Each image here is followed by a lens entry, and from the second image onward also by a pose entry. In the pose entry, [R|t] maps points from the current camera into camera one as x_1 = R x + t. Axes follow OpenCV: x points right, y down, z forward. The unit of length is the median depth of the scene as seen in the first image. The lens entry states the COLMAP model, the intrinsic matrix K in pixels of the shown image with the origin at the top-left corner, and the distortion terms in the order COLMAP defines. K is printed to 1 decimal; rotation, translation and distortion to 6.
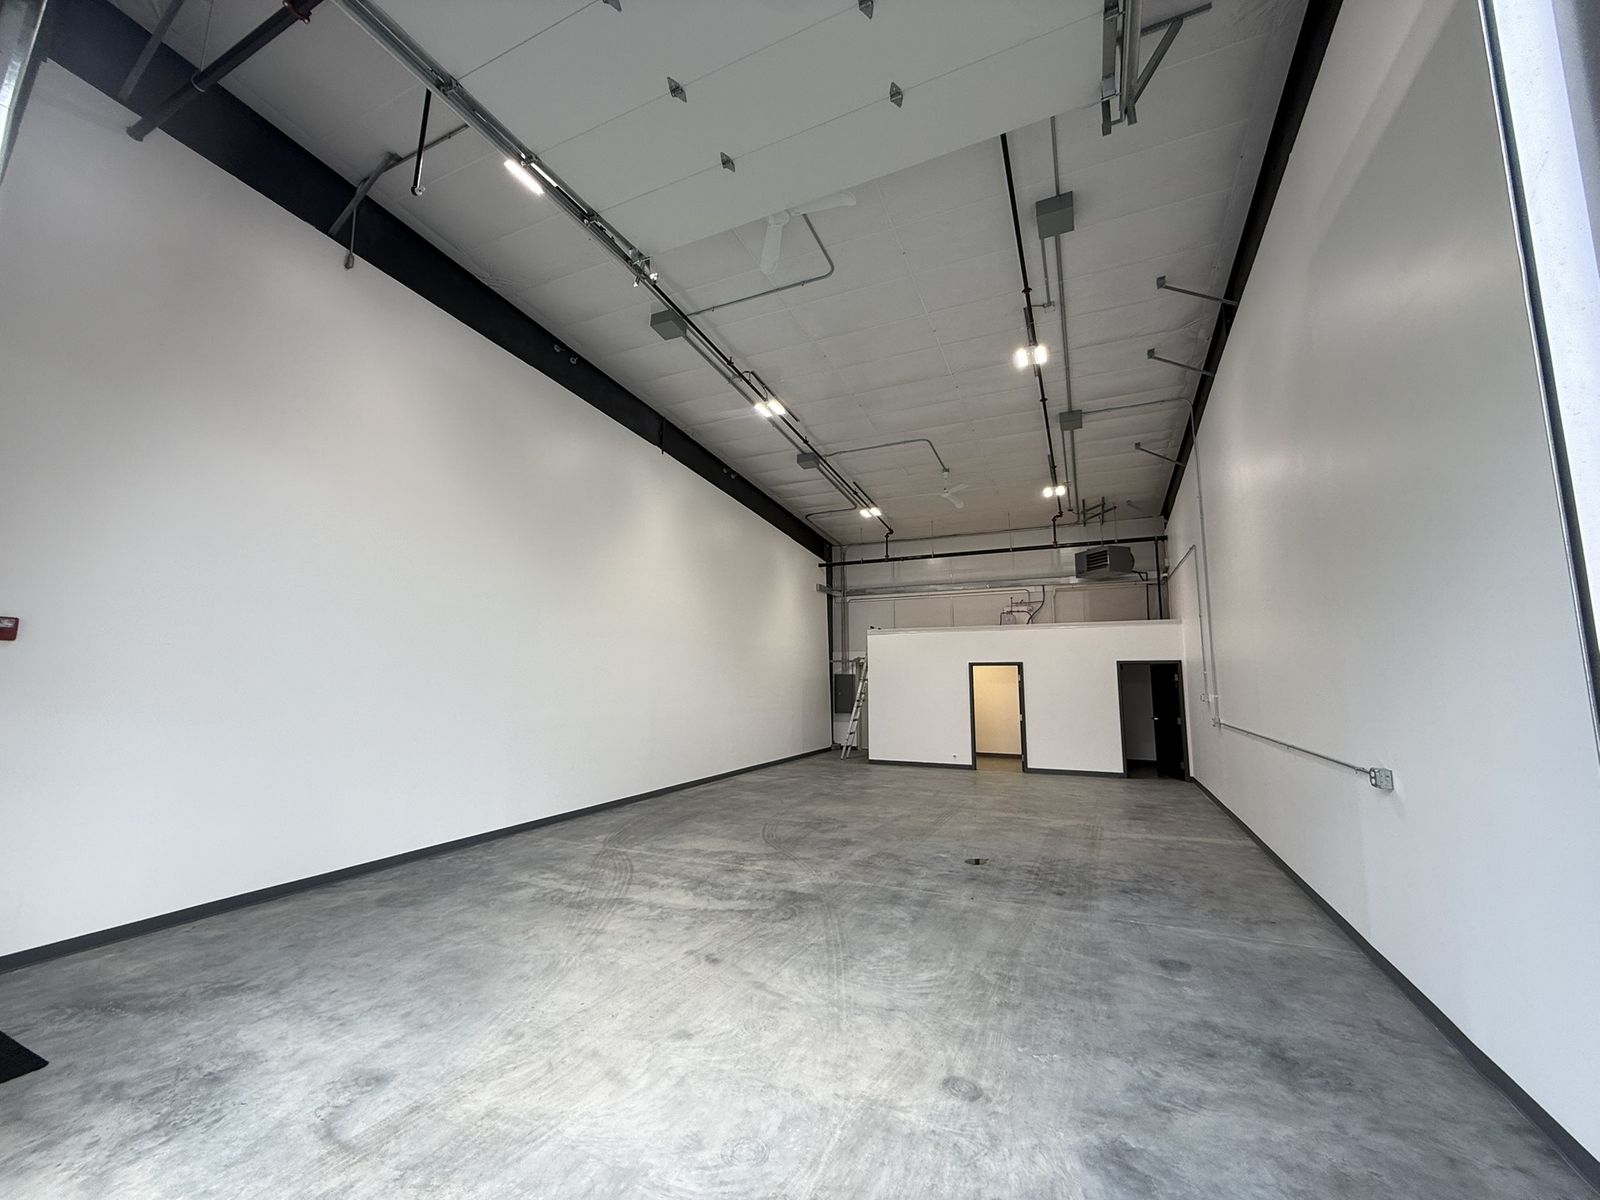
lens RADIAL K [[634.7, 0, 800.0], [0, 634.7, 600.0], [0, 0, 1]] dist [-0.000105, 0.000020]
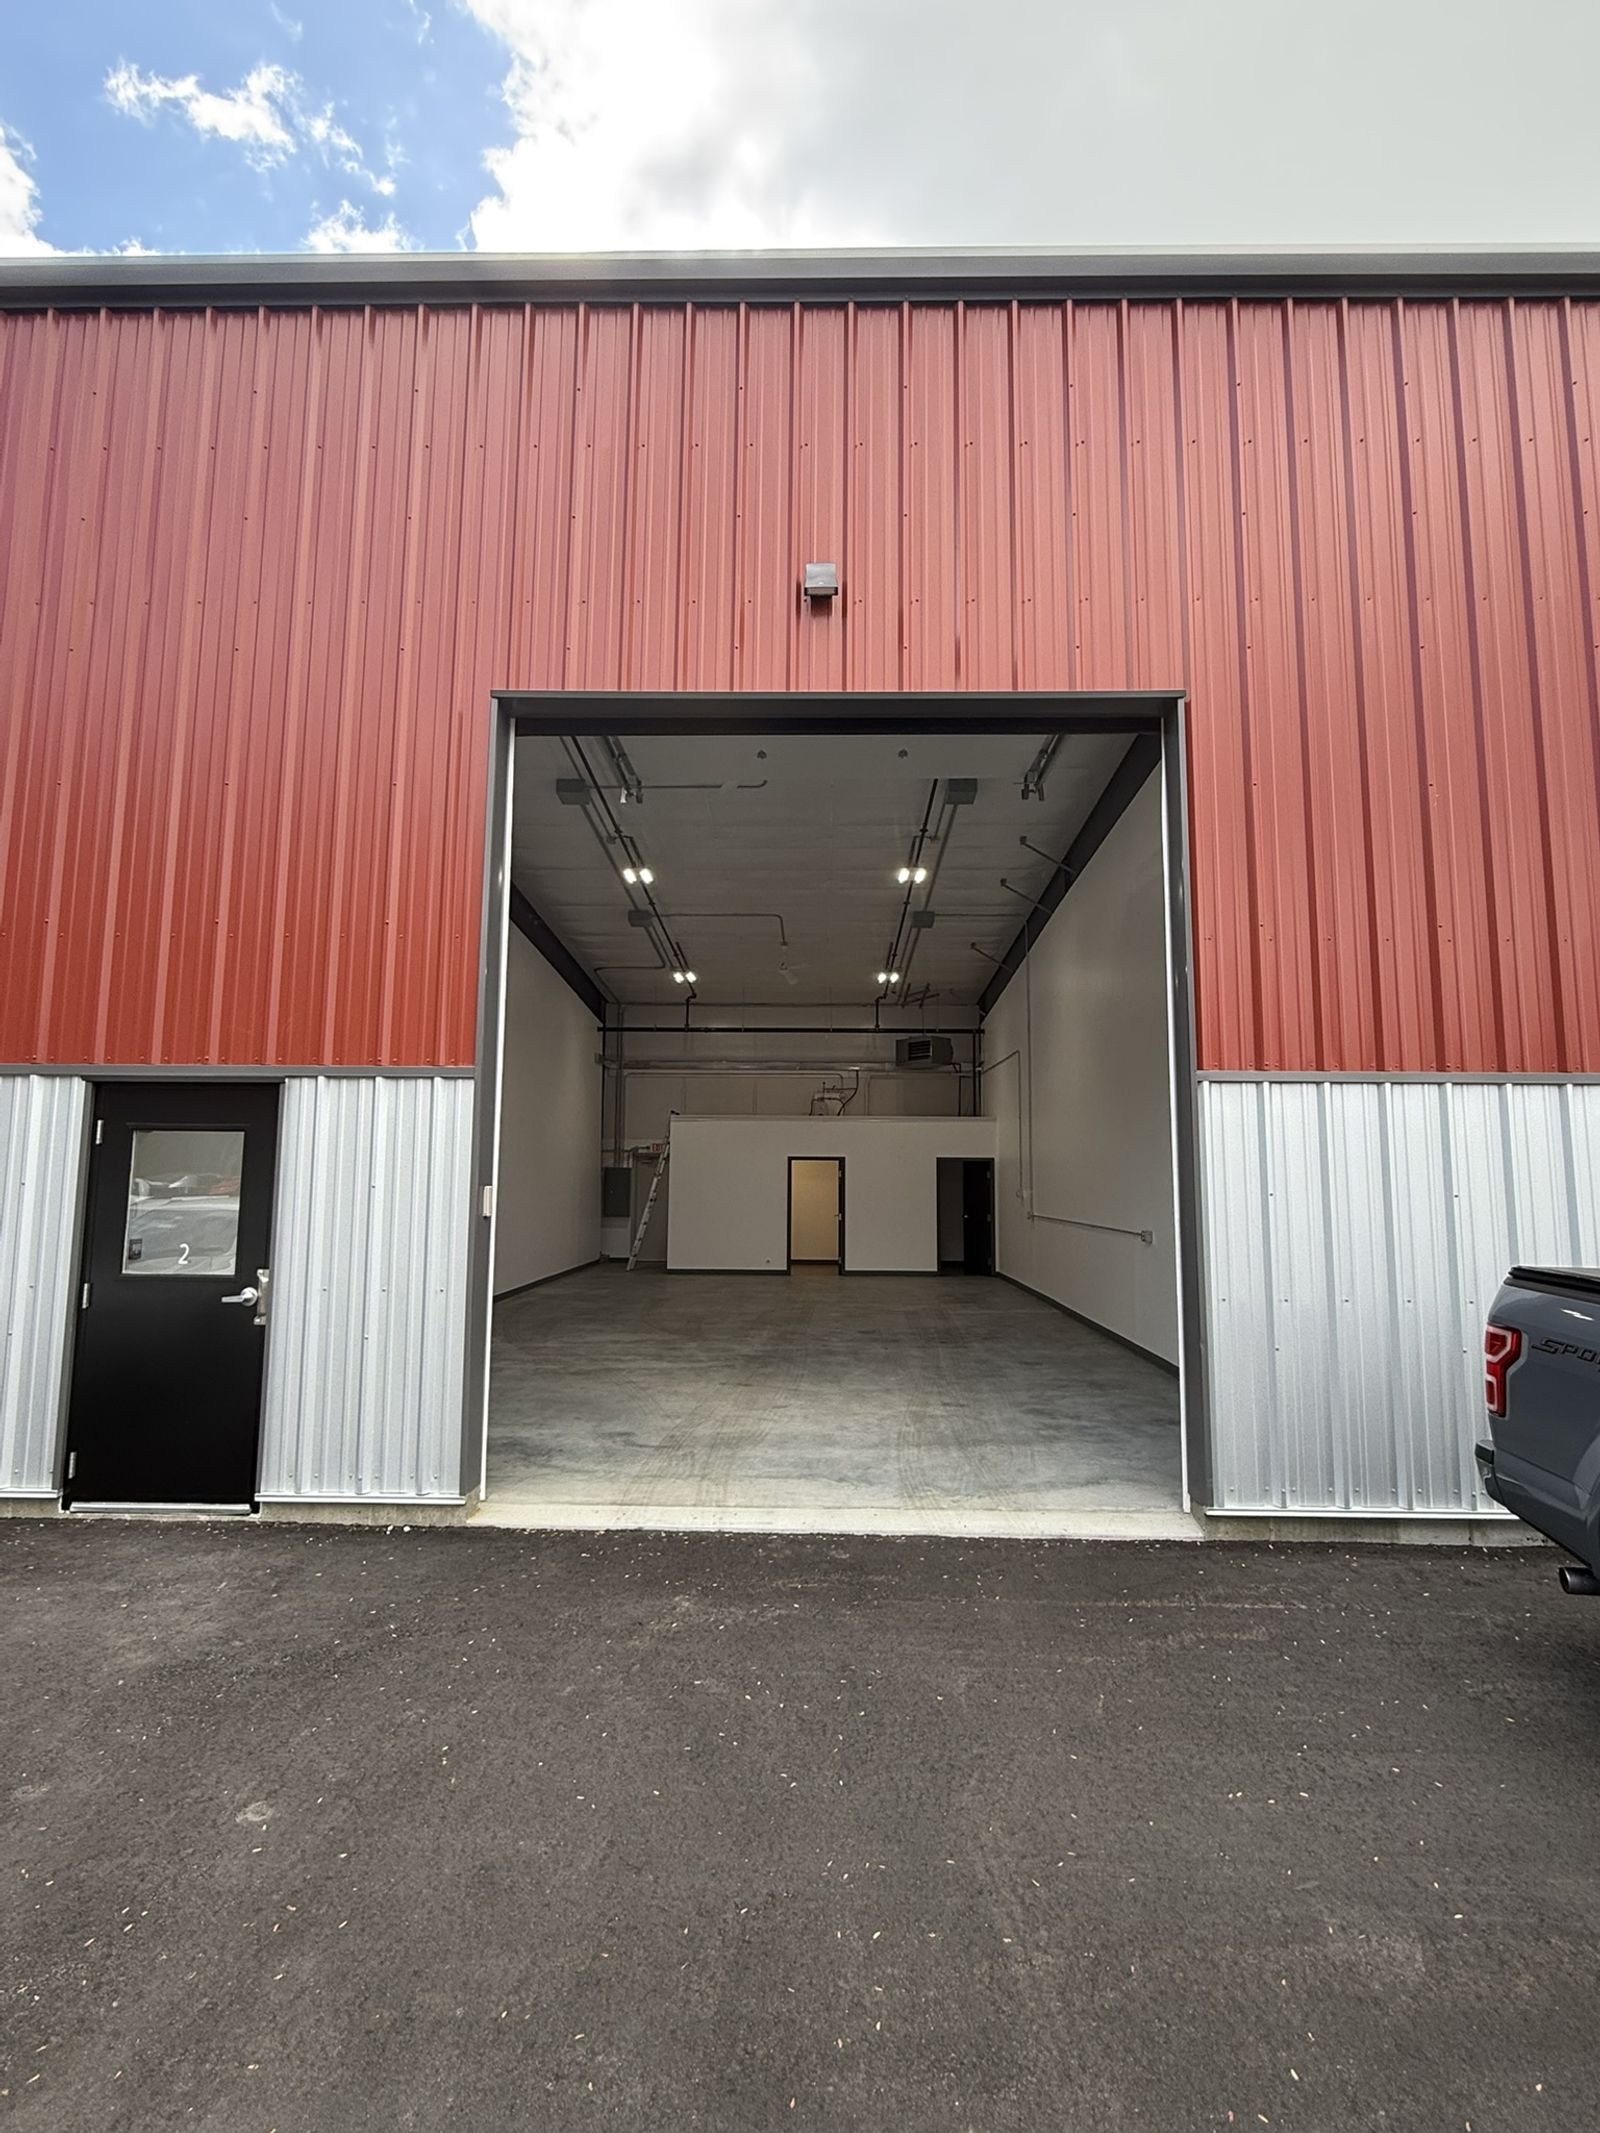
lens RADIAL K [[999.6, 0, 800.0], [0, 999.6, 1066.5], [0, 0, 1]] dist [0.000063, 0.000005]
pose [[0.918001, 0.050646, 0.393330, -0.274944], [-0.056872, 0.998373, 0.004183, -0.034218], [-0.392478, -0.026209, 0.919388, -0.293784]]
